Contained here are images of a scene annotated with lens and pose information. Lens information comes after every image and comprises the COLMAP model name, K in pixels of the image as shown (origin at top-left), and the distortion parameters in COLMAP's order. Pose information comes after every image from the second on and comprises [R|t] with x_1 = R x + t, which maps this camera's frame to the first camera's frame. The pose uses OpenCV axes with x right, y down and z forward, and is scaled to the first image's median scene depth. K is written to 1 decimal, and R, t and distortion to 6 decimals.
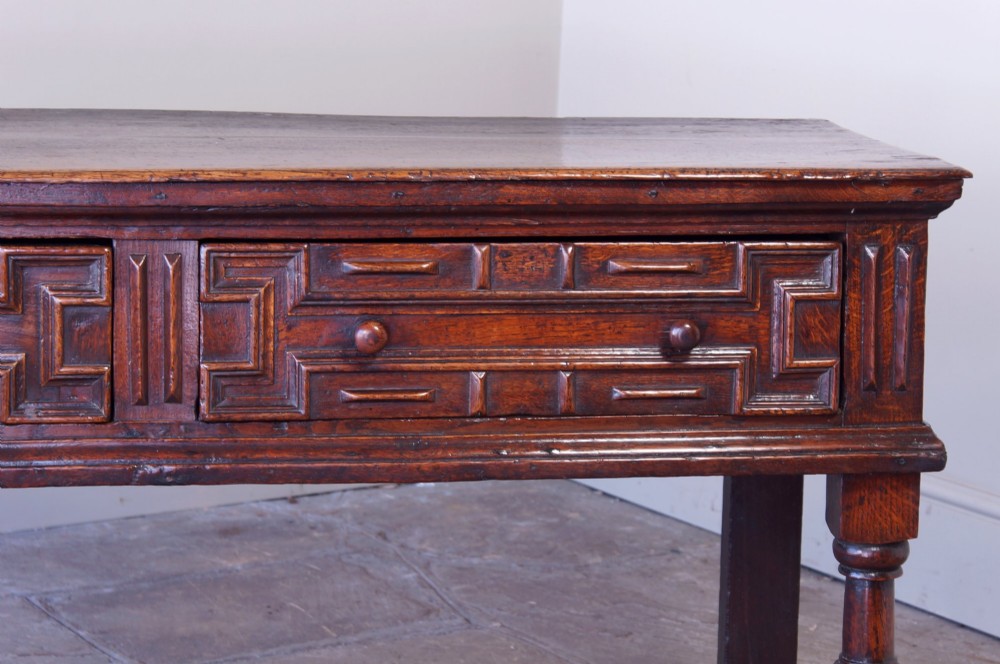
lens RADIAL K [[3067.8, 0, 496.8], [0, 3067.8, 332.0], [0, 0, 1]] dist [0.166429, 0.000000]
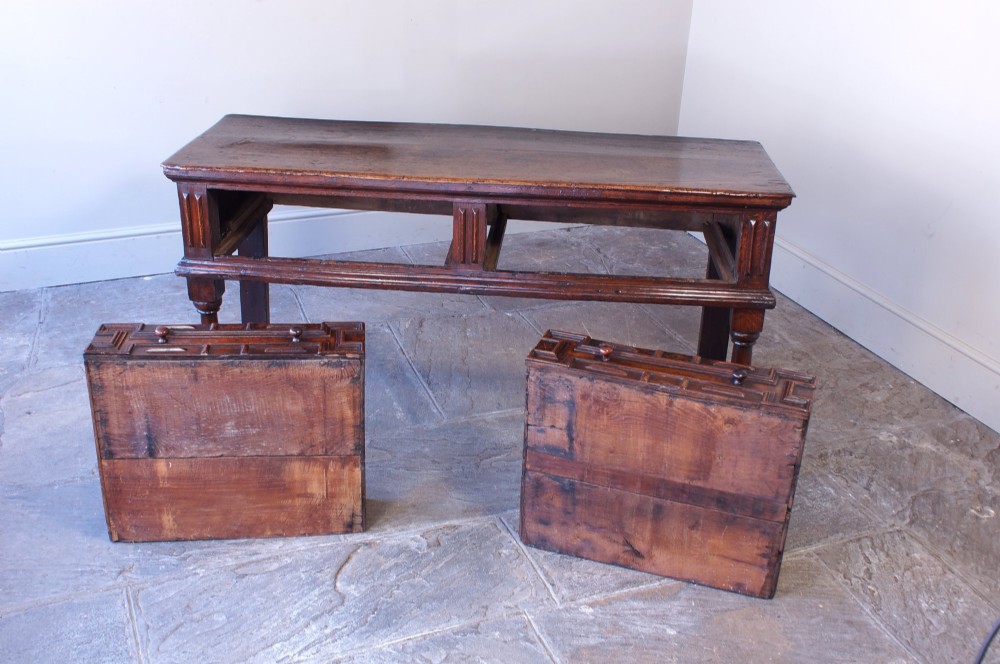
lens RADIAL K [[1125.9, 0, 485.2], [0, 1125.9, 337.0], [0, 0, 1]] dist [-0.115298, 0.000000]
pose [[0.977559, 0.090153, -0.190397, 0.091114], [-0.040219, 0.967048, 0.251399, -0.156924], [0.206788, -0.238099, 0.948972, 0.073016]]
